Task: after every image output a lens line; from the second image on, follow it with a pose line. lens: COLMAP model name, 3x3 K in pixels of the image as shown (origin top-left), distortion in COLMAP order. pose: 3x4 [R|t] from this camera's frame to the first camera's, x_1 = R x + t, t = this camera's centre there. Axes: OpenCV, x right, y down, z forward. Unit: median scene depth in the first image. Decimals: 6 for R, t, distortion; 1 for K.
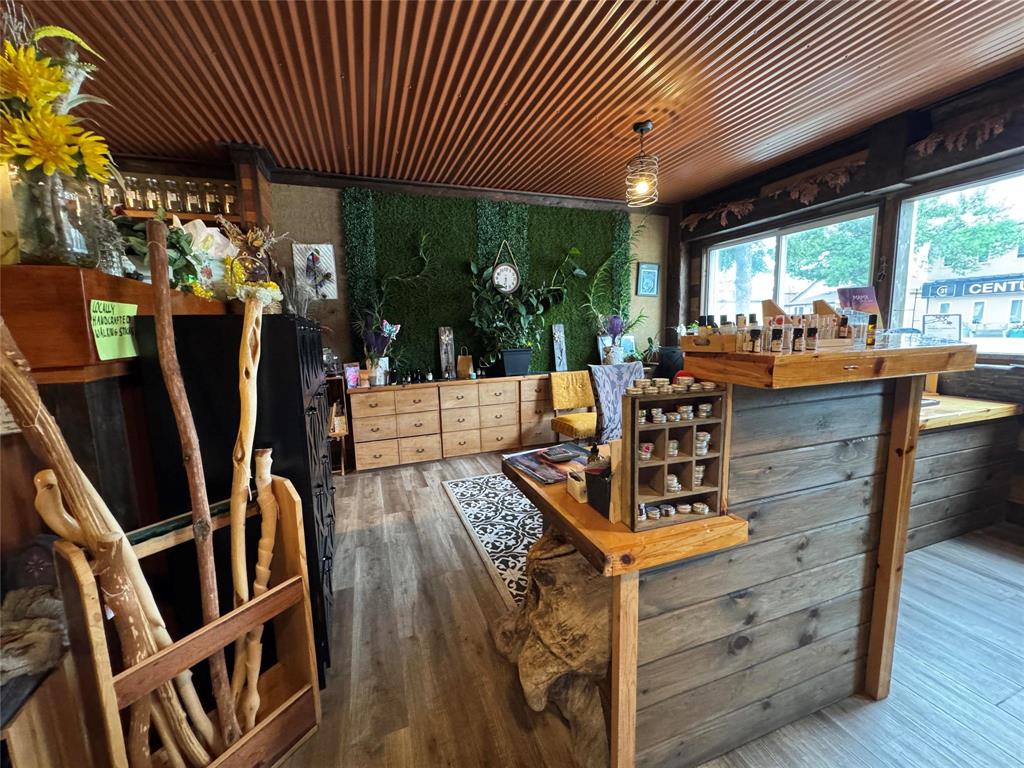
lens RADIAL K [[409.7, 0, 509.2], [0, 409.7, 379.3], [0, 0, 1]] dist [-0.005239, 0.001461]
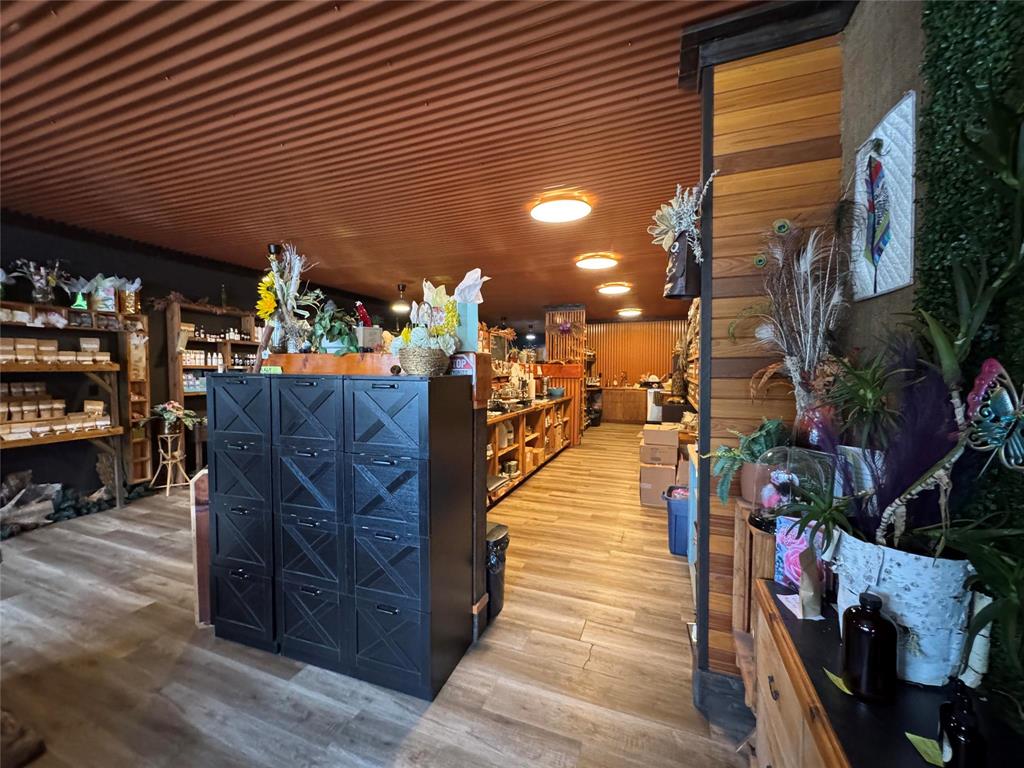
lens RADIAL K [[409.7, 0, 506.8], [0, 409.7, 383.2], [0, 0, 1]] dist [-0.005239, 0.001461]
pose [[-0.648758, 0.044745, -0.759678, -0.029216], [-0.090622, 0.986624, 0.135502, -0.148207], [0.755580, 0.156752, -0.636025, 0.988325]]
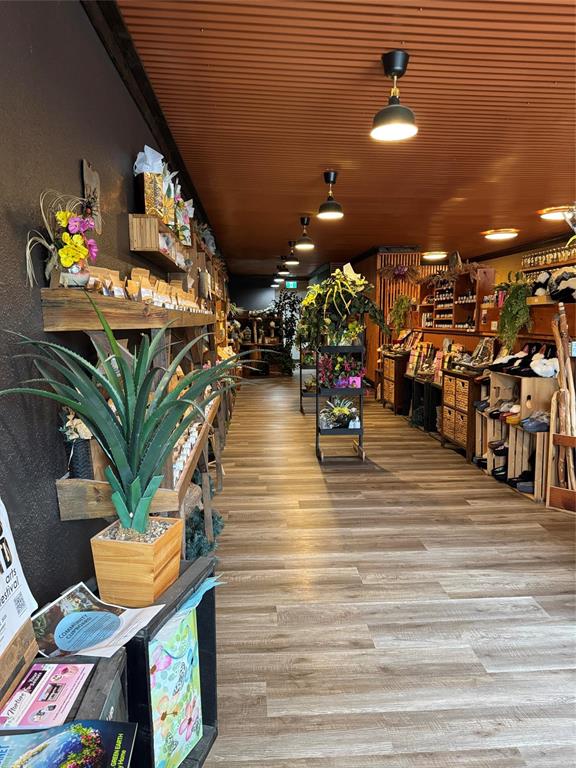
lens RADIAL K [[542.5, 0, 286.6], [0, 542.5, 389.4], [0, 0, 1]] dist [0.029282, -0.038169]
pose [[-0.278875, 0.142635, -0.949676, 0.839840], [-0.115020, 0.976829, 0.180489, -0.028261], [0.953414, 0.159566, -0.256008, 0.021625]]
